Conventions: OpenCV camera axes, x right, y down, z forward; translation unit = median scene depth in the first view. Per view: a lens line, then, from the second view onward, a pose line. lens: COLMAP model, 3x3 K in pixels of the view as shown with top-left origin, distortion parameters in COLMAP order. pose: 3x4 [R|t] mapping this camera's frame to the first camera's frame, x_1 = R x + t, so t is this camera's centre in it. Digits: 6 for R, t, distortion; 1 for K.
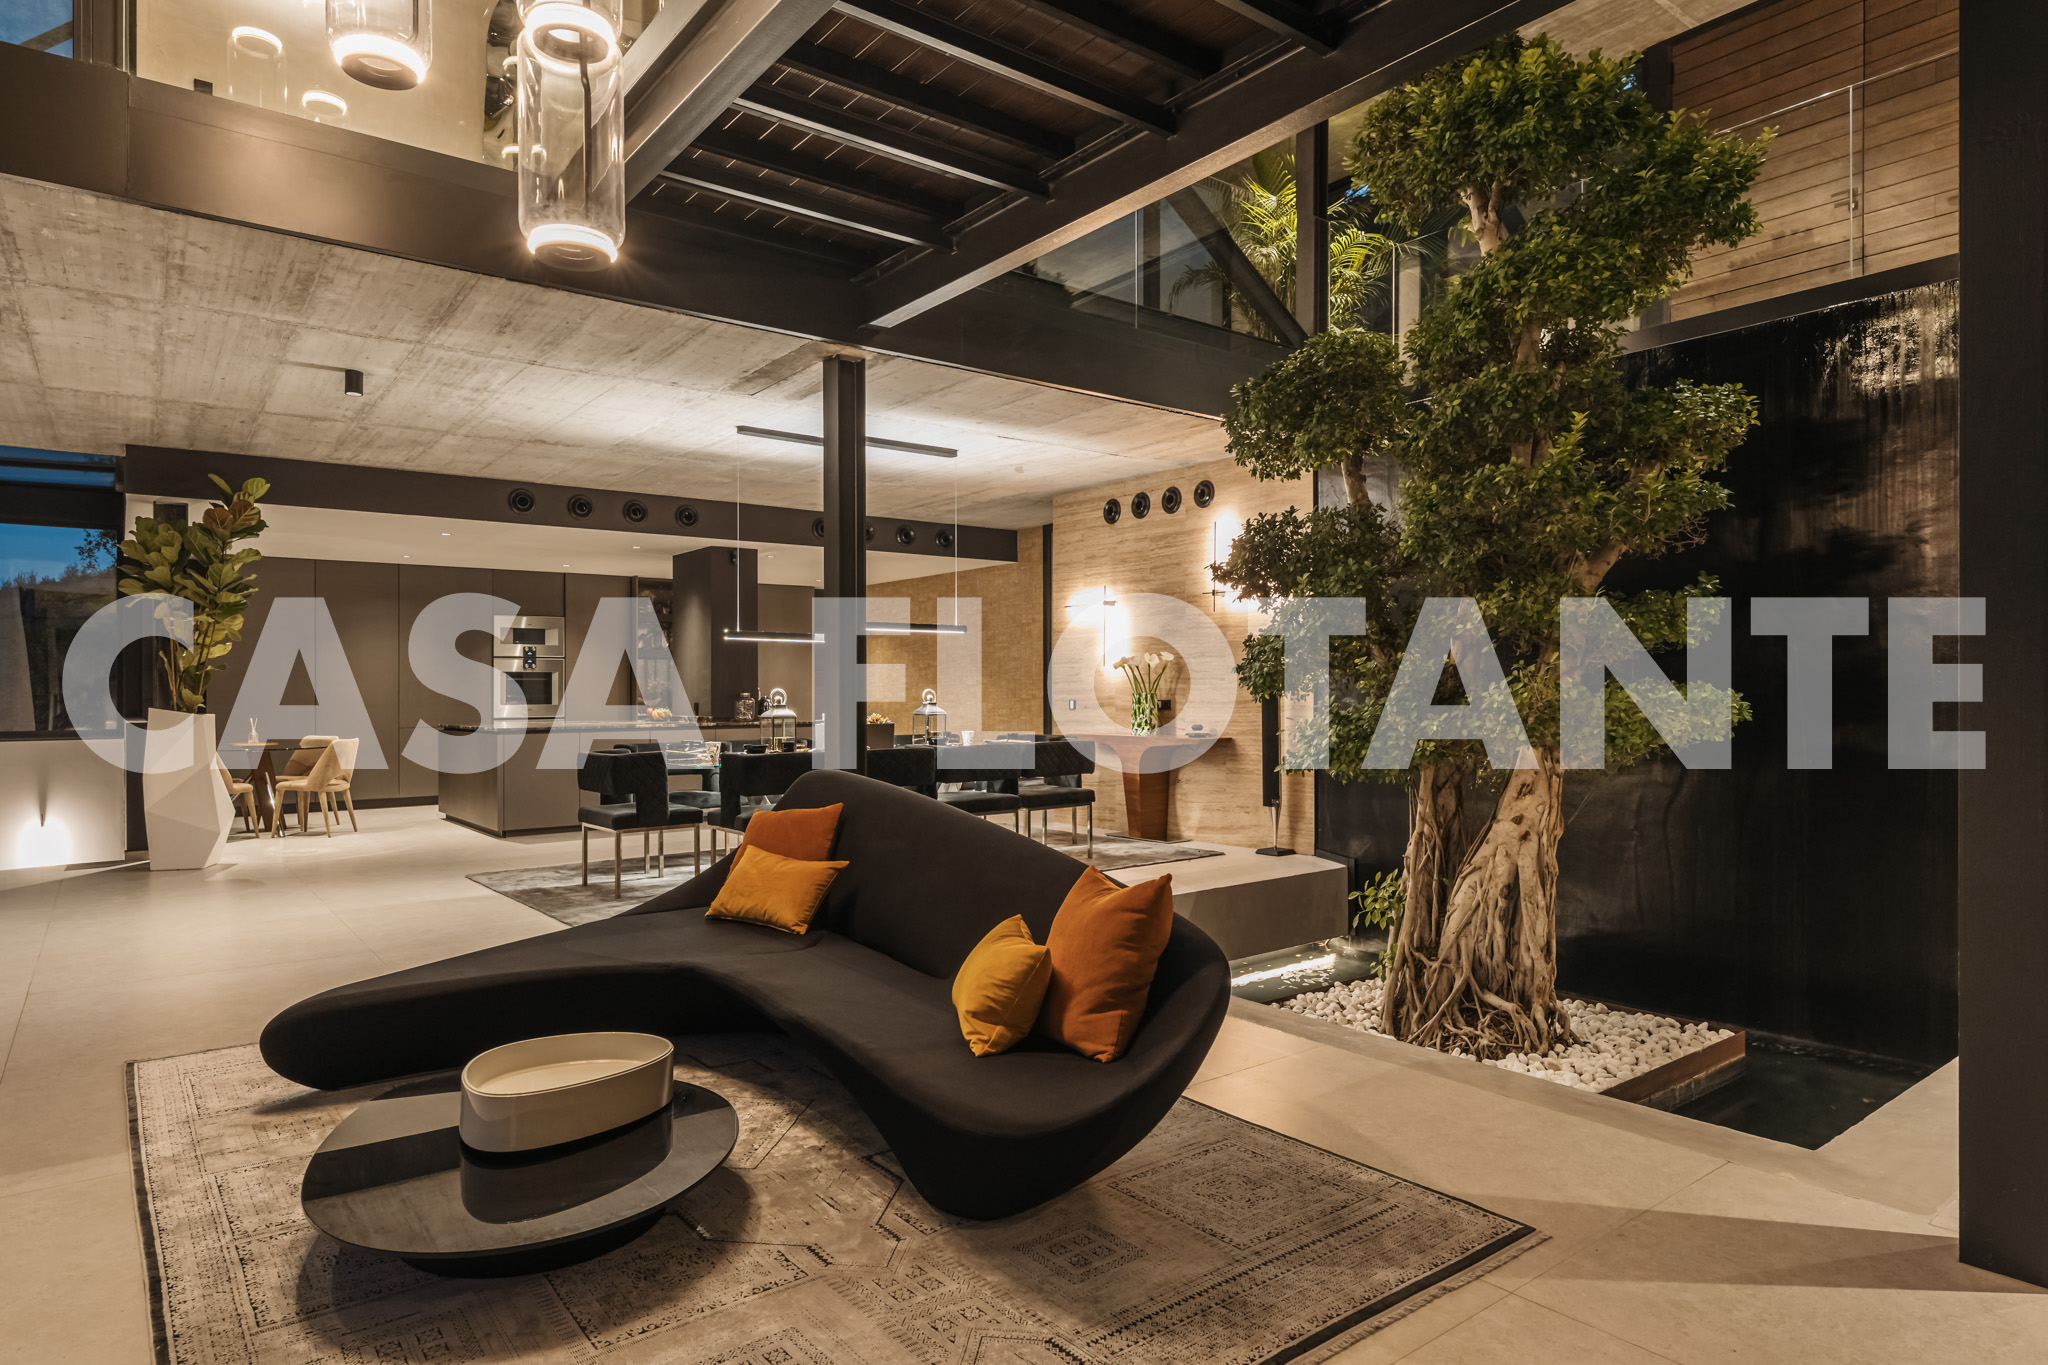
lens RADIAL K [[1190.7, 0, 1026.7], [0, 1190.7, 695.8], [0, 0, 1]] dist [0.004389, 0.000831]
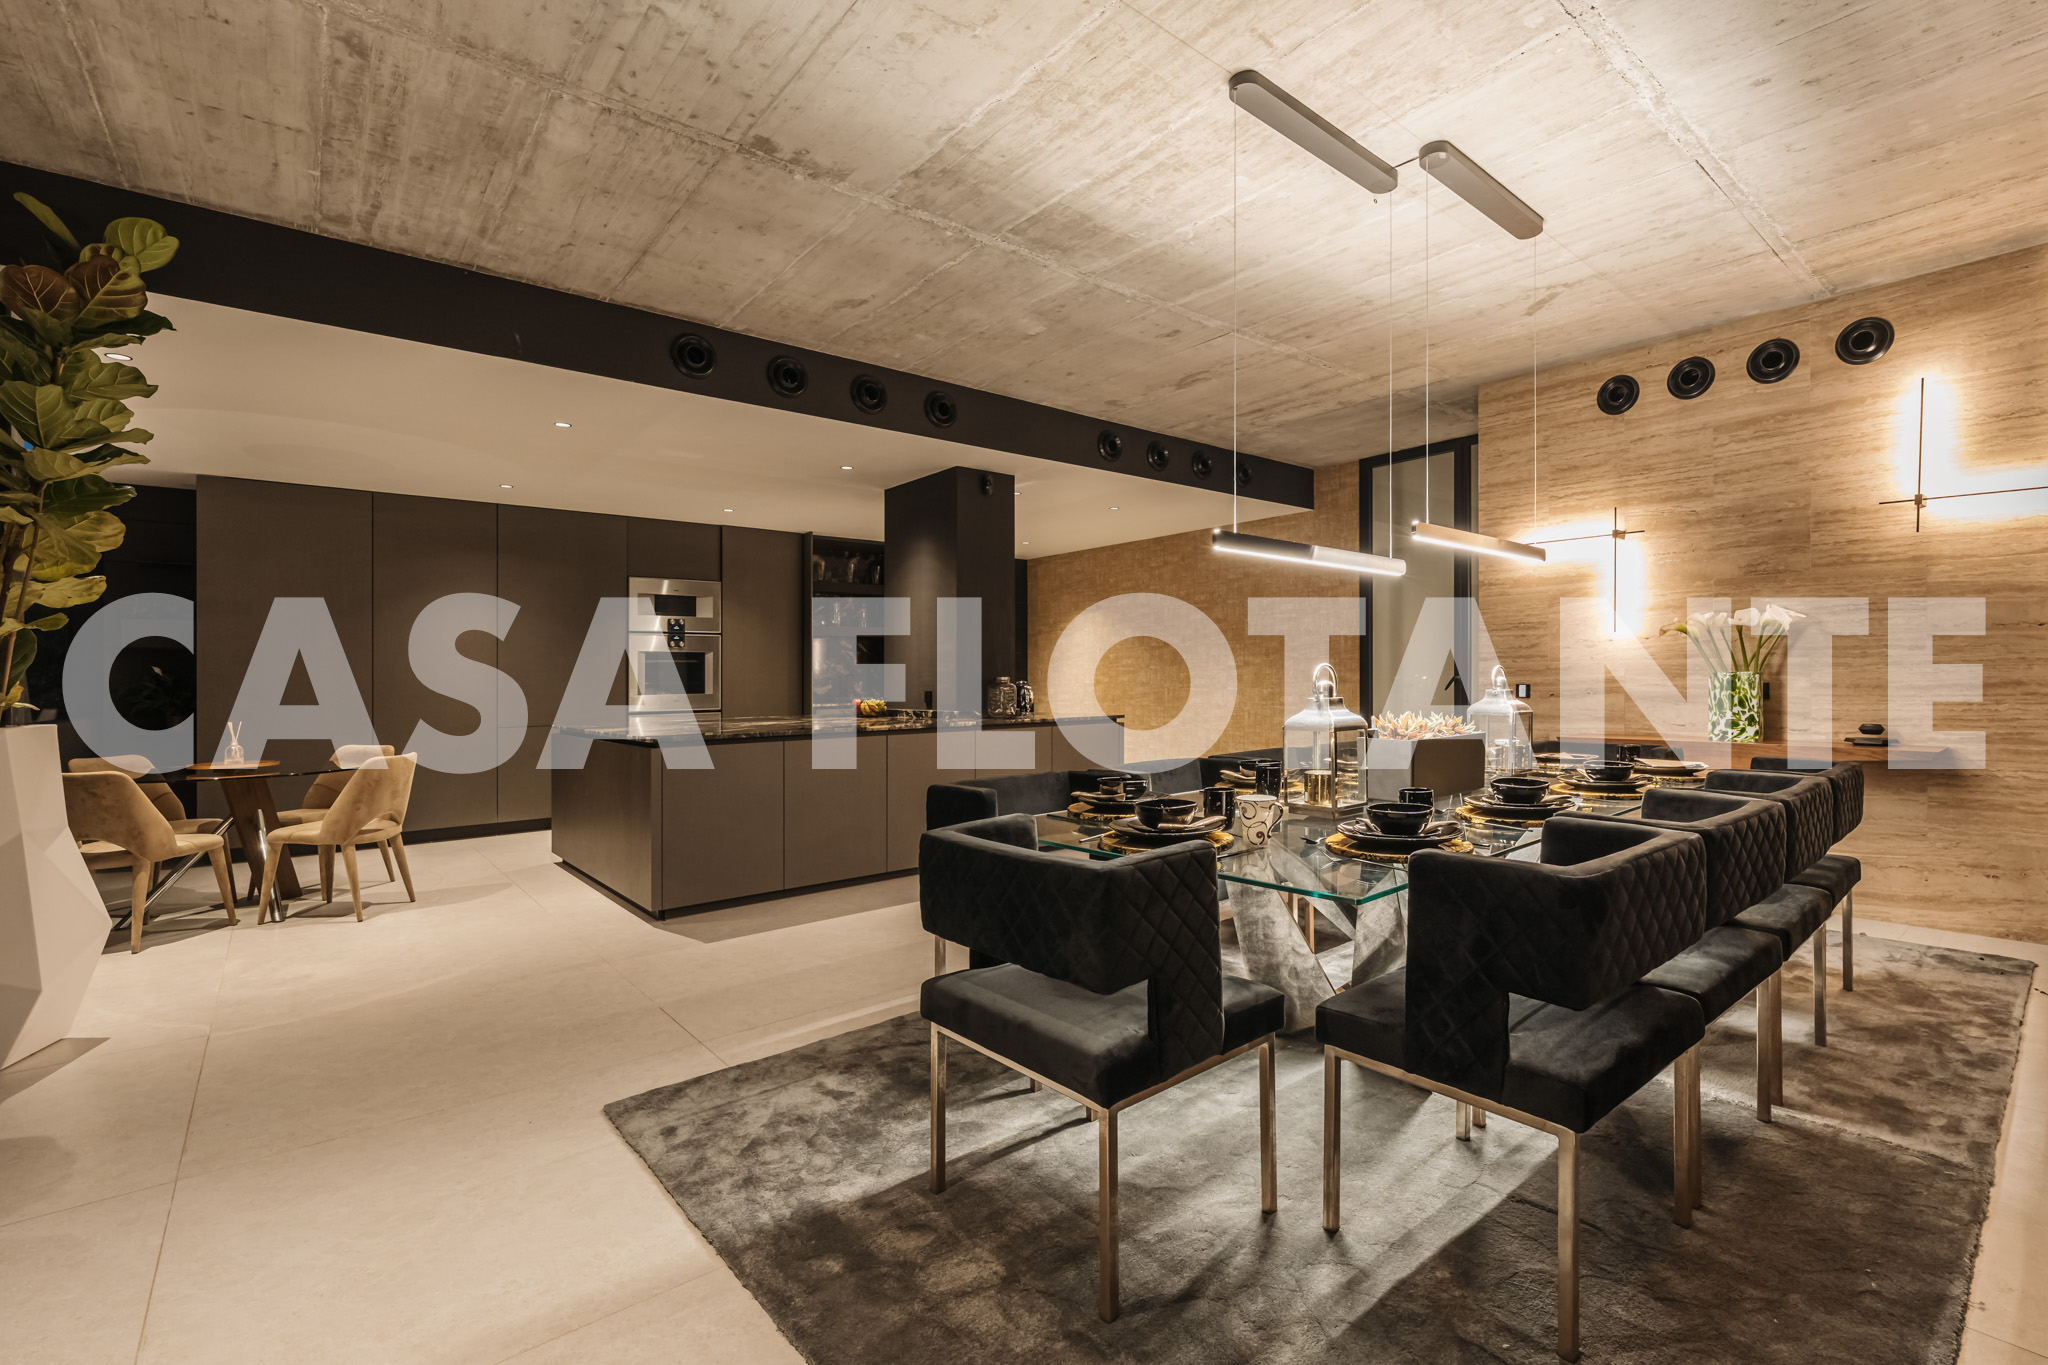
lens RADIAL K [[908.6, 0, 1088.6], [0, 908.6, 681.4], [0, 0, 1]] dist [-0.003152, -0.000267]
pose [[0.997757, -0.005036, 0.066753, -0.261303], [0.005001, 0.999987, 0.000691, 0.000518], [-0.066756, -0.000356, 0.997769, 0.542363]]
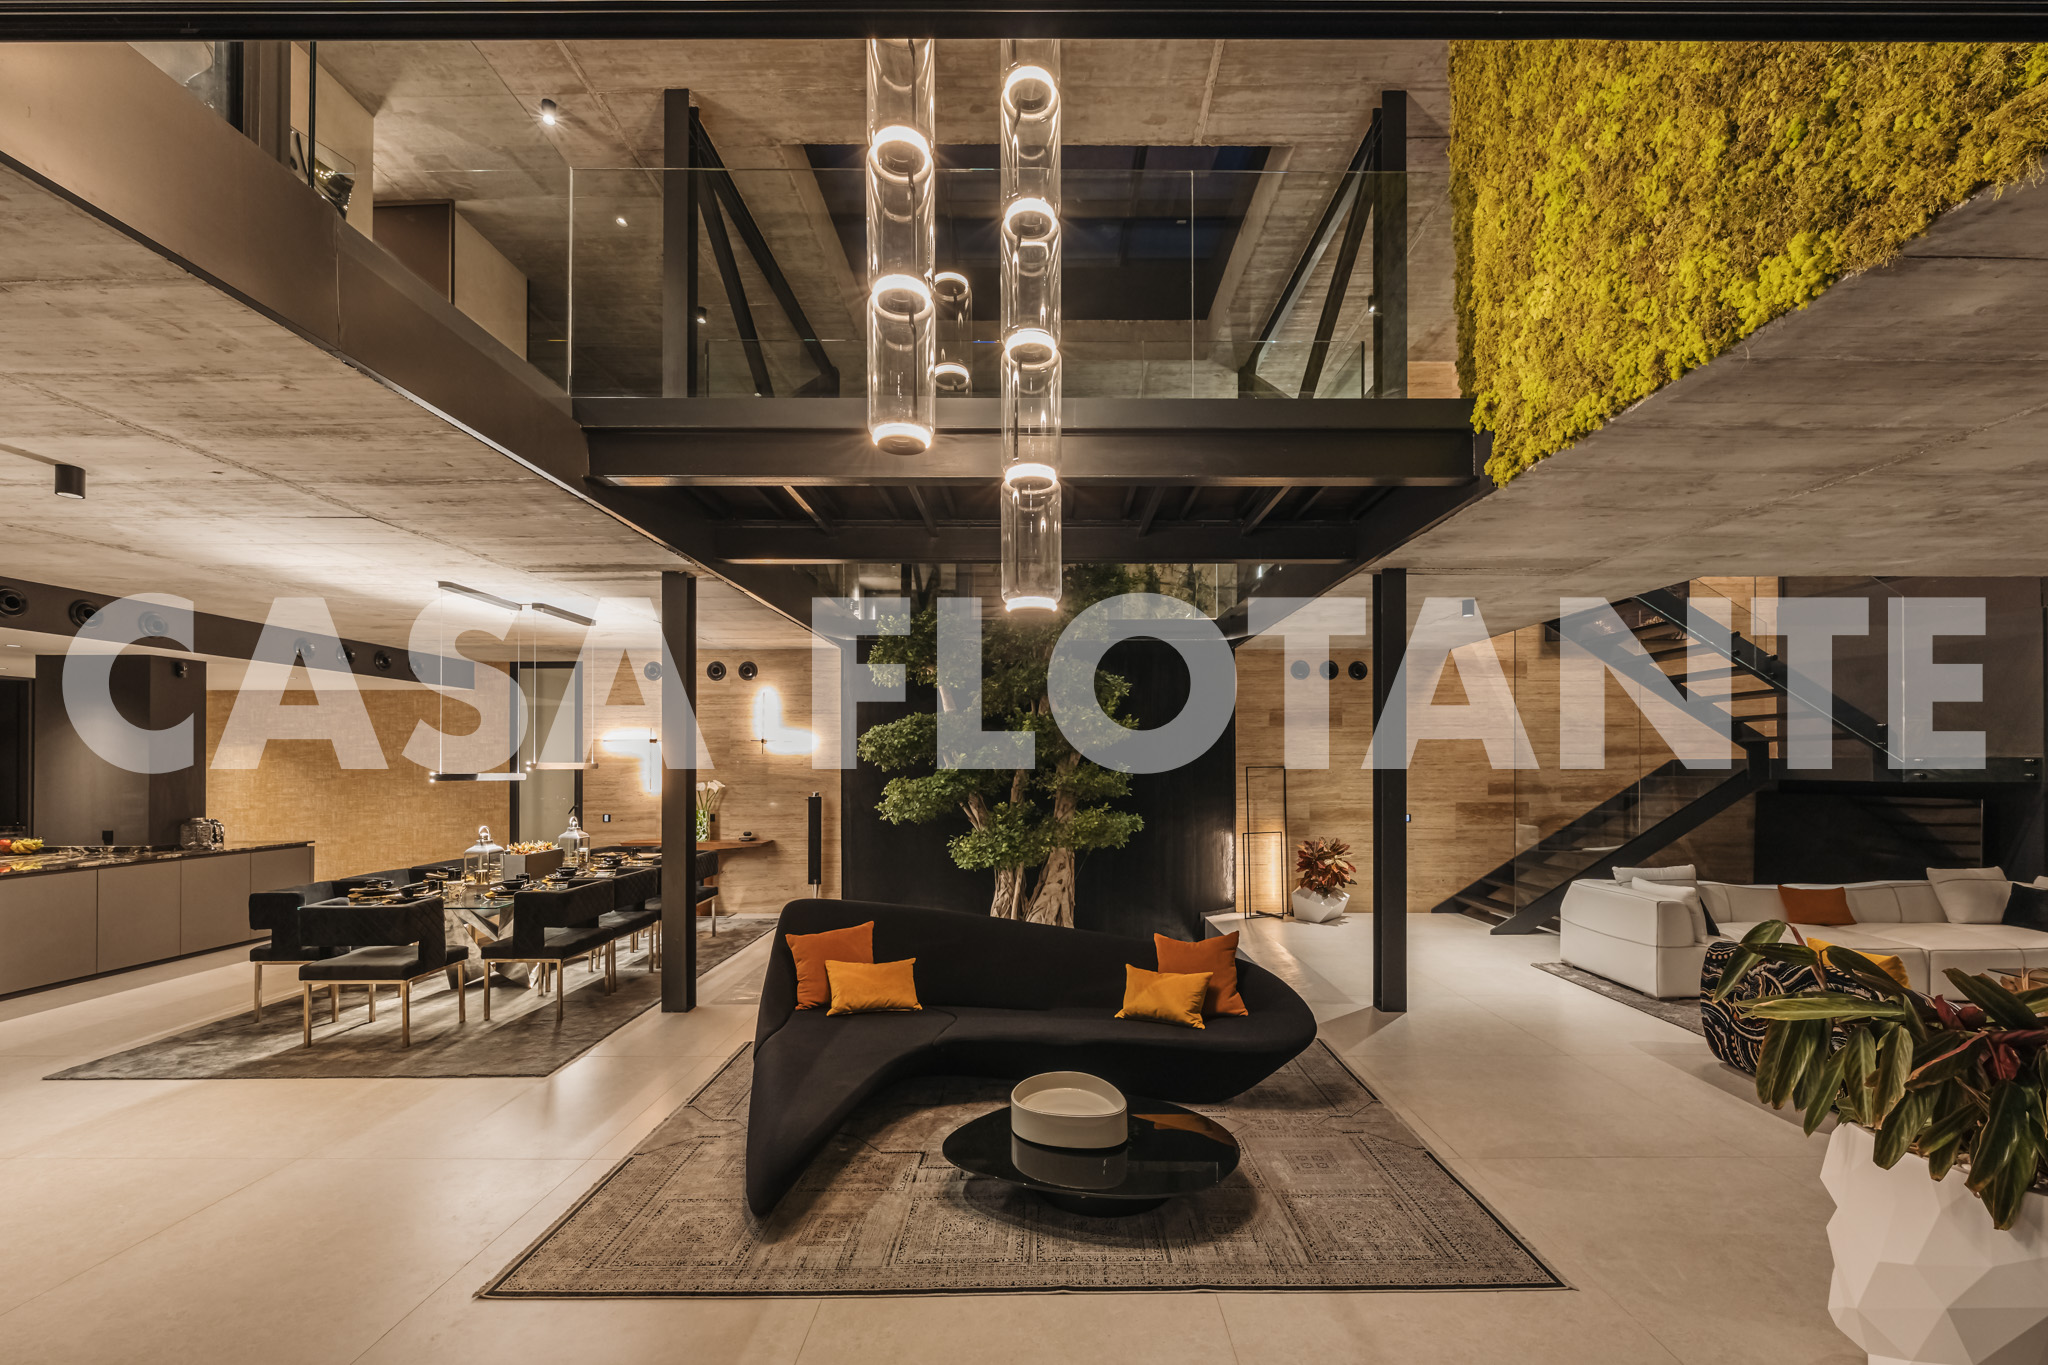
lens RADIAL K [[841.0, 0, 1046.1], [0, 841.0, 777.0], [0, 0, 1]] dist [-0.000915, -0.000165]
pose [[0.610891, -0.004084, 0.791704, -0.413896], [-0.002577, 0.999971, 0.007146, -0.047301], [-0.791710, -0.006406, 0.610863, 0.091997]]
